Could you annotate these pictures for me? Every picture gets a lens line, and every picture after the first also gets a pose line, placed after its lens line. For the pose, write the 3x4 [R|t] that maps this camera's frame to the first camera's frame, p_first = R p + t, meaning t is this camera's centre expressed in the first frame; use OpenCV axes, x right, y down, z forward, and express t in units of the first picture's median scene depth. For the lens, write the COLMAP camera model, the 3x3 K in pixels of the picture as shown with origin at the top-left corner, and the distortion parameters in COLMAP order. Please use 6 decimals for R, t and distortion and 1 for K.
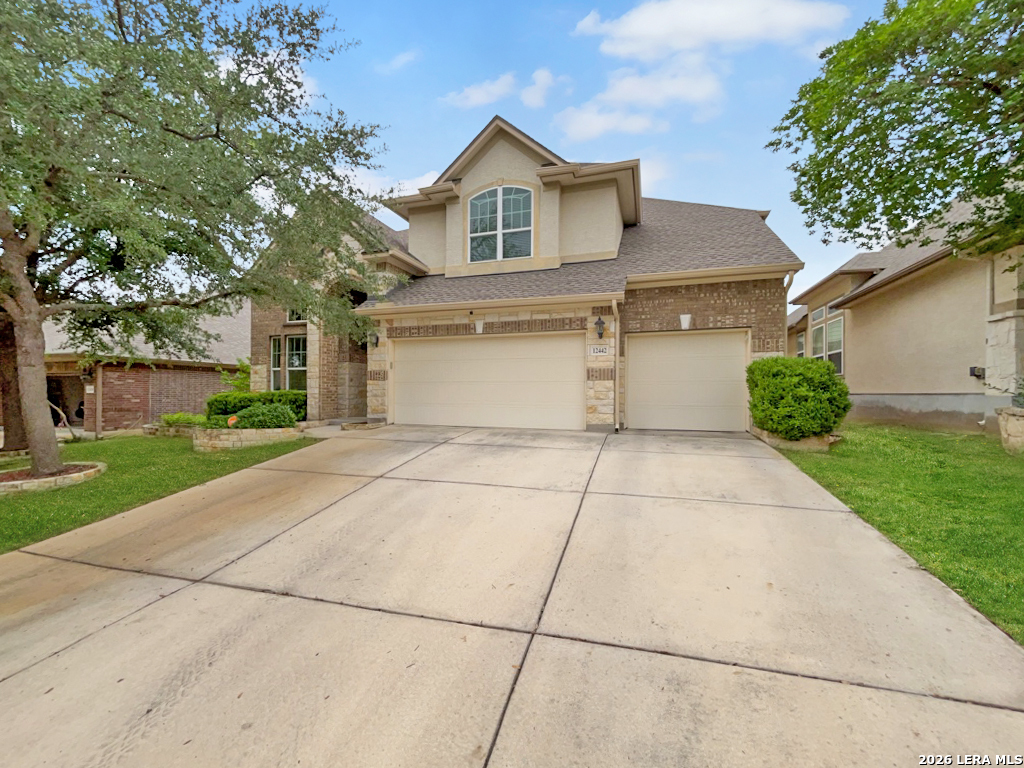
lens RADIAL K [[417.9, 0, 511.7], [0, 417.9, 385.2], [0, 0, 1]] dist [-0.004081, 0.000050]
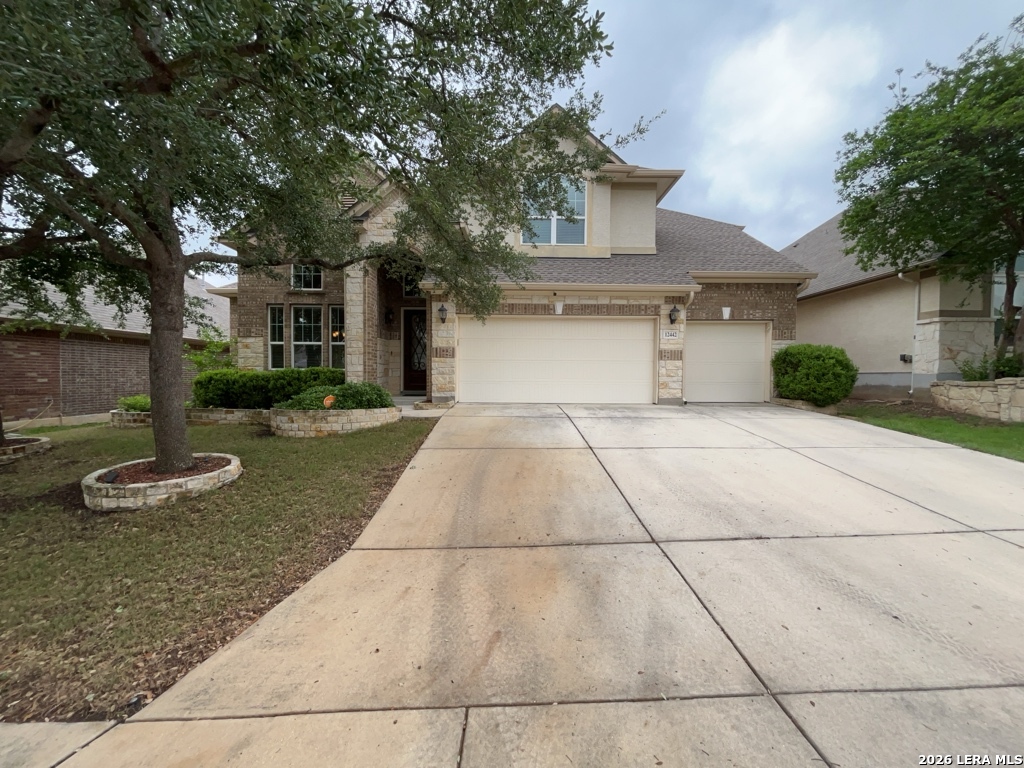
lens RADIAL K [[417.9, 0, 487.5], [0, 417.9, 379.7], [0, 0, 1]] dist [-0.004081, 0.000050]
pose [[0.948033, -0.000969, 0.318170, -0.637583], [-0.008377, 0.999573, 0.028003, 0.014105], [-0.318061, -0.029213, 0.947620, 0.061775]]
